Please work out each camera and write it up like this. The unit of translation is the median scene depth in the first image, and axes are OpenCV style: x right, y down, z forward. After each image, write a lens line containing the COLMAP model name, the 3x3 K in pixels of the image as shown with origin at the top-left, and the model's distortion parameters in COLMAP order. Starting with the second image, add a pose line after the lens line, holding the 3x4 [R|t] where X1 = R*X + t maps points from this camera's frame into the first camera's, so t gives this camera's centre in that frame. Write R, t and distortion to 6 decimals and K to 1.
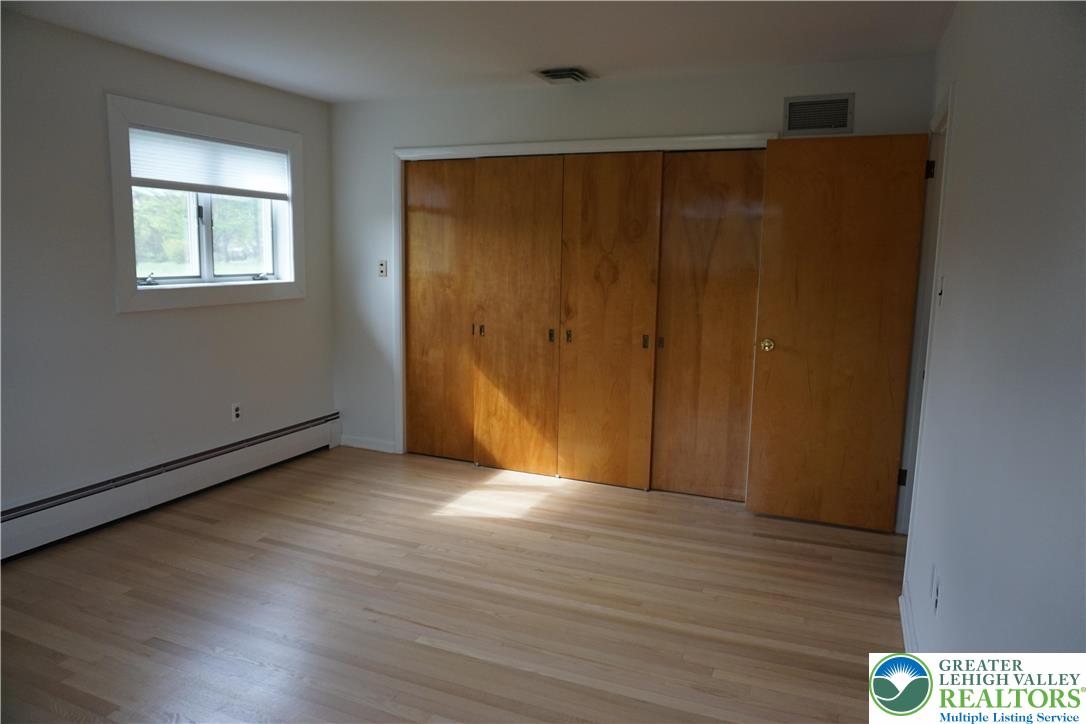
lens RADIAL K [[732.5, 0, 543.0], [0, 732.5, 362.0], [0, 0, 1]] dist [-0.046681, 0.032609]
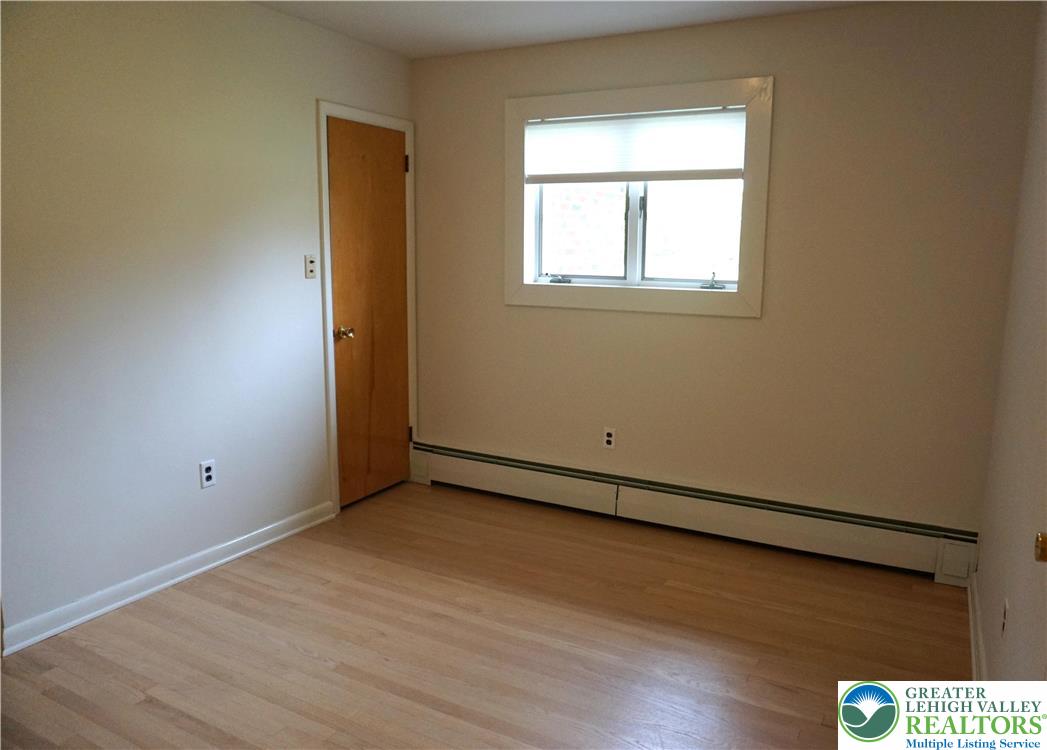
lens RADIAL K [[760.7, 0, 523.5], [0, 760.7, 375.0], [0, 0, 1]] dist [-0.058631, -0.000031]
pose [[-0.097826, 0.157970, -0.982586, 0.447021], [-0.157844, 0.972362, 0.172042, -0.139050], [0.982606, 0.171925, -0.070188, 0.944563]]
